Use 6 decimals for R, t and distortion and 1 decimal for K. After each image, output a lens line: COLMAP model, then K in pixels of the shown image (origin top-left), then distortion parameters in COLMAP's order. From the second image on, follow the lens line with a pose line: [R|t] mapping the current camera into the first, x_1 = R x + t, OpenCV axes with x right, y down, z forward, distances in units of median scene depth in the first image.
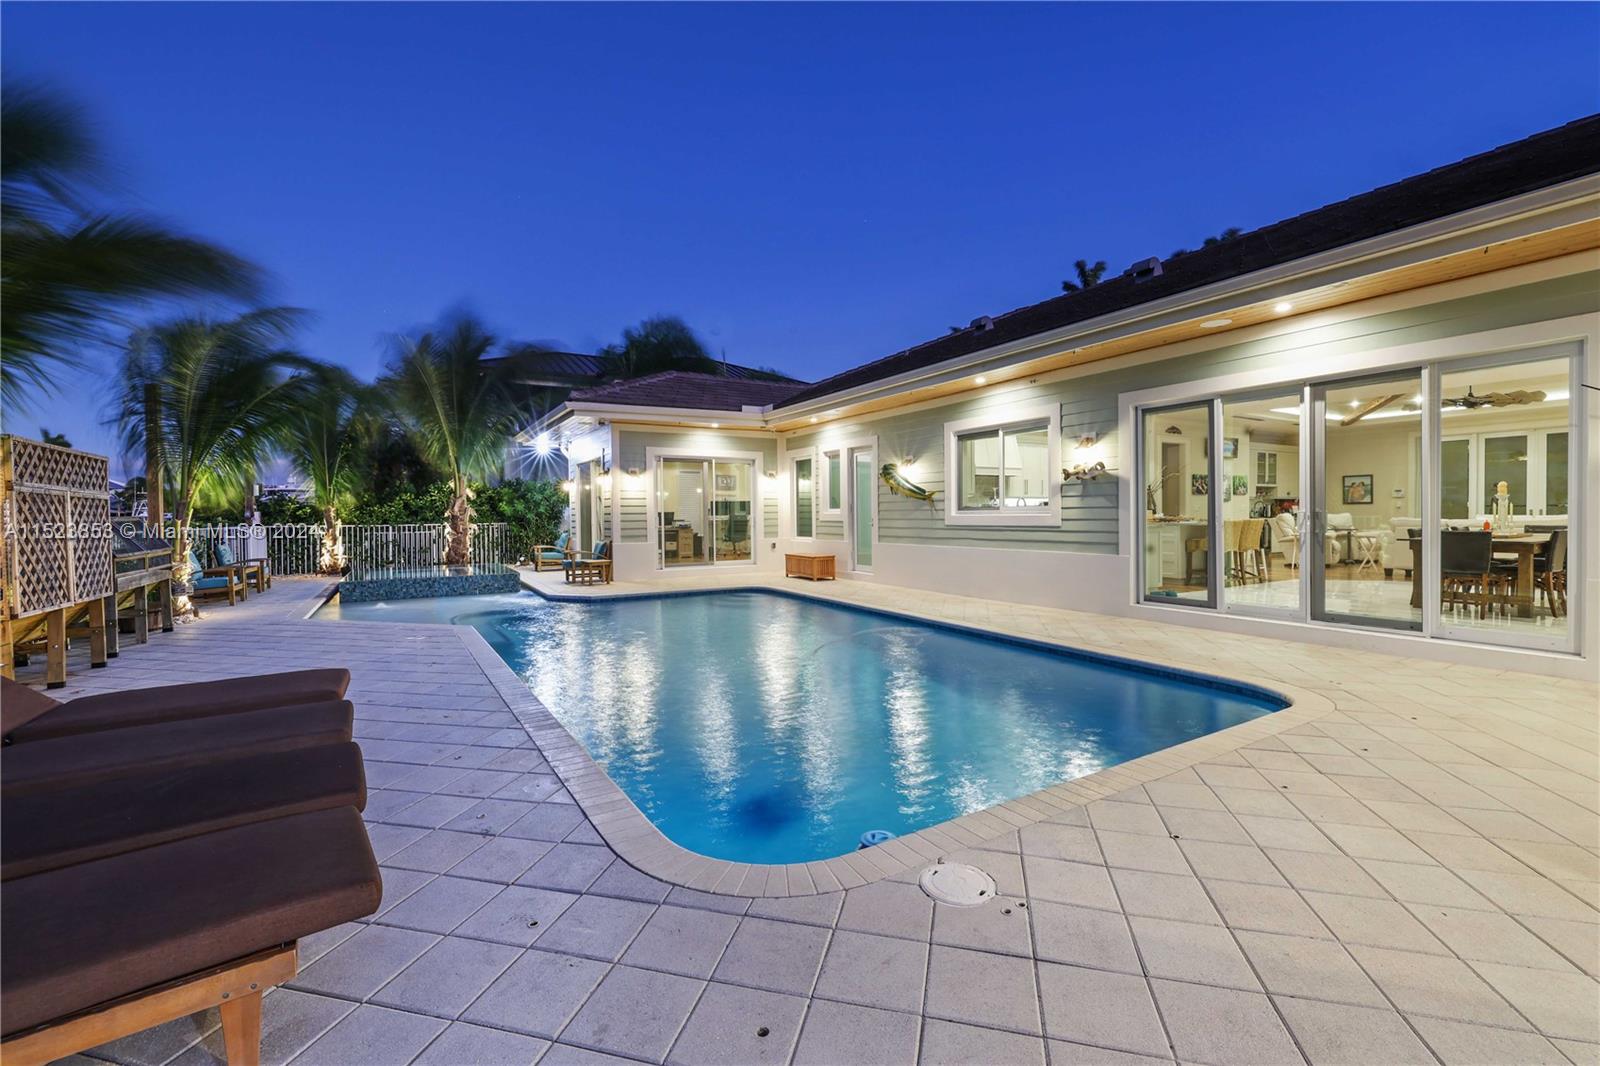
lens RADIAL K [[680.4, 0, 788.3], [0, 680.4, 520.5], [0, 0, 1]] dist [-0.000880, -0.000017]
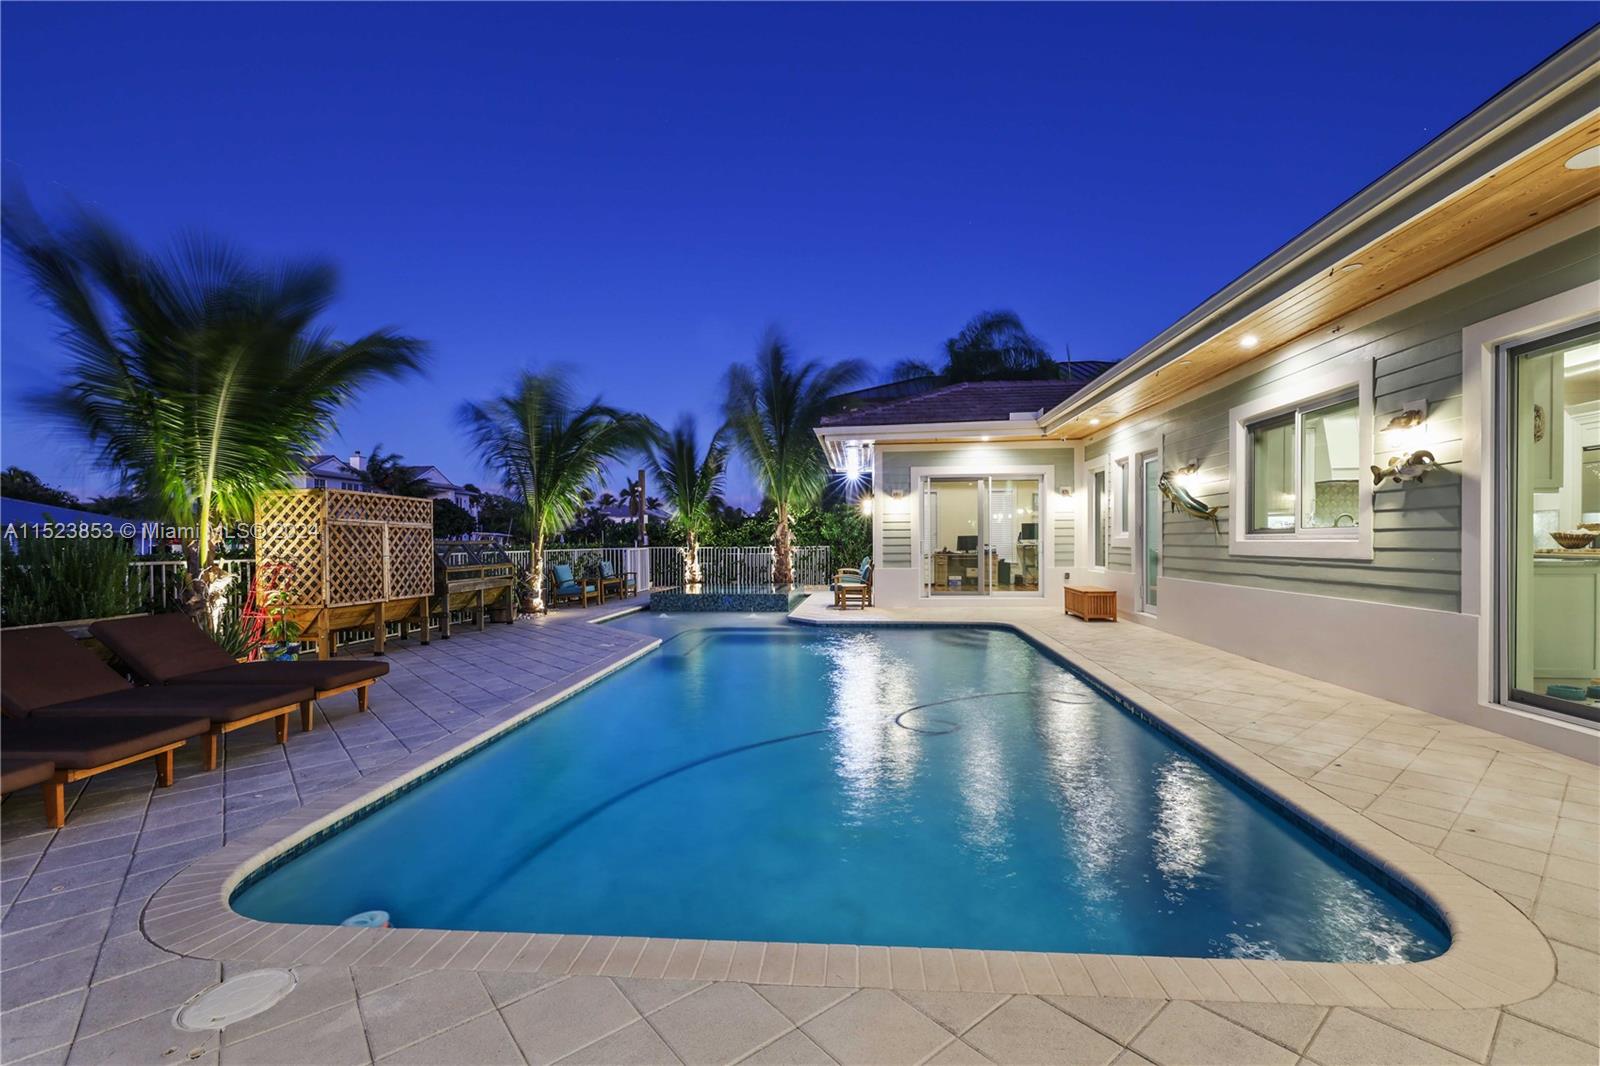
lens RADIAL K [[691.2, 0, 791.8], [0, 691.2, 545.8], [0, 0, 1]] dist [-0.001166, -0.000087]
pose [[0.810880, 0.007628, -0.585163, 0.219555], [-0.005536, 0.999970, 0.005365, -0.002980], [0.585186, -0.001111, 0.810898, 0.121898]]
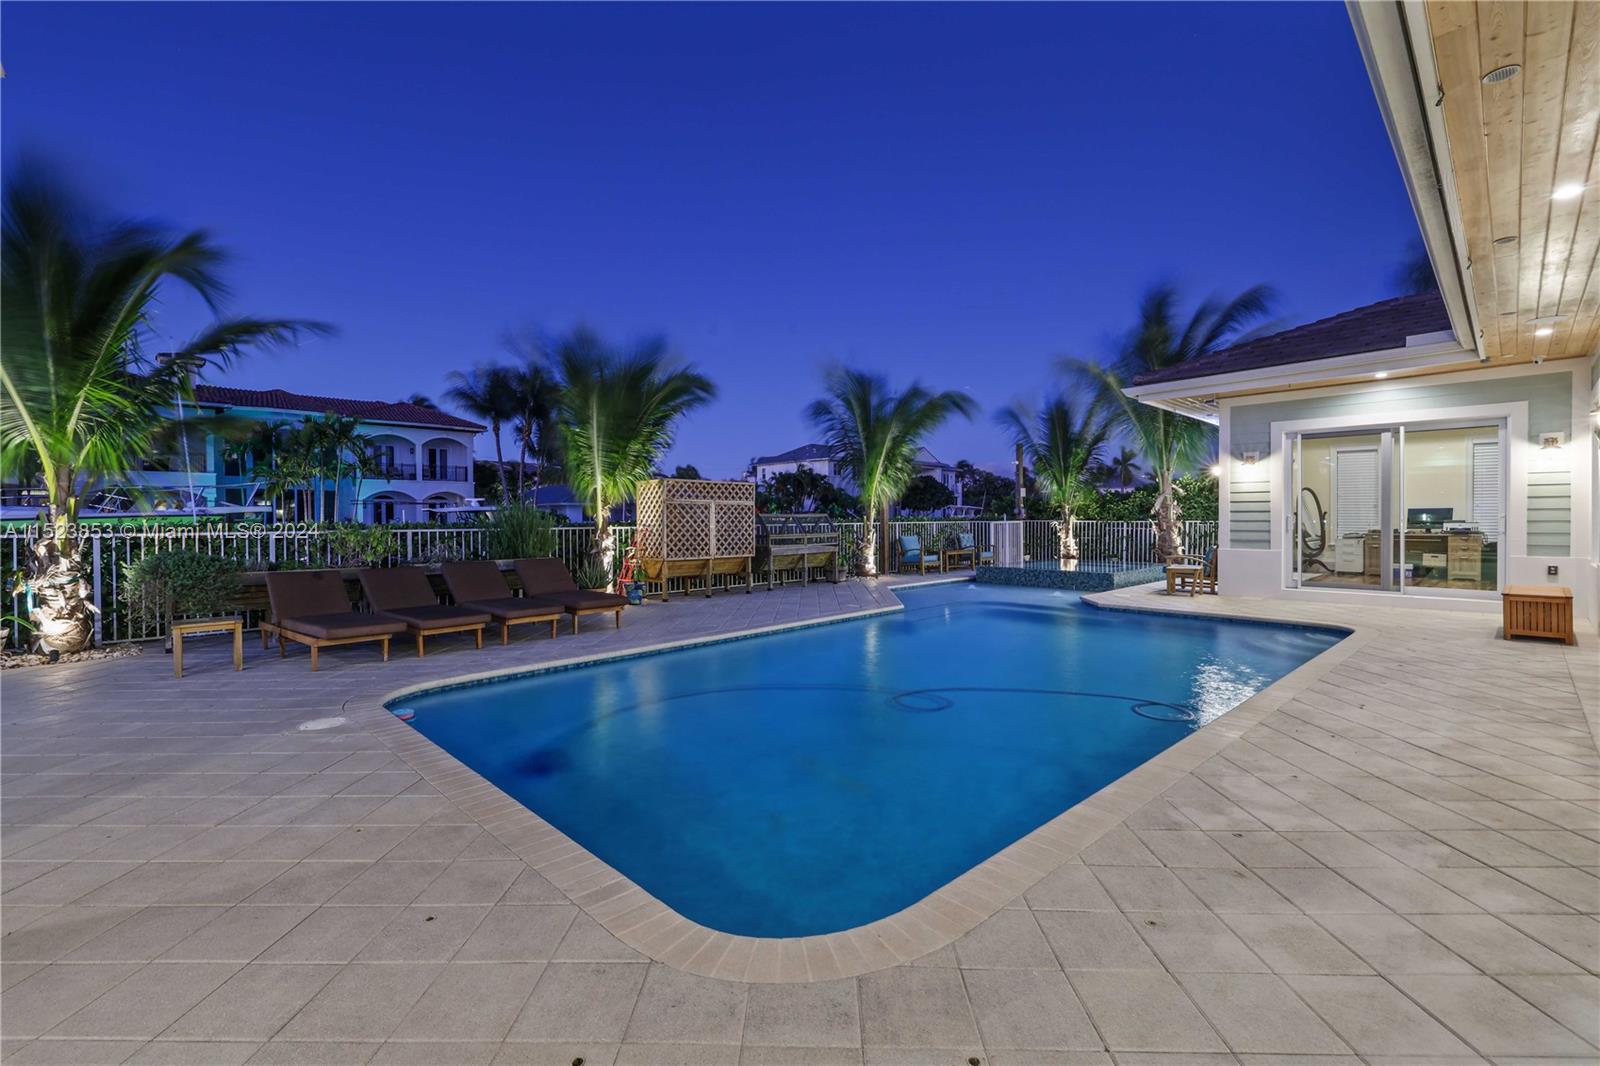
lens RADIAL K [[680.4, 0, 788.3], [0, 680.4, 520.5], [0, 0, 1]] dist [-0.000880, -0.000017]
pose [[0.229821, 0.015035, -0.973117, 0.398587], [-0.006571, 0.999882, 0.013897, -0.007164], [0.973211, 0.003201, 0.229893, 0.307735]]
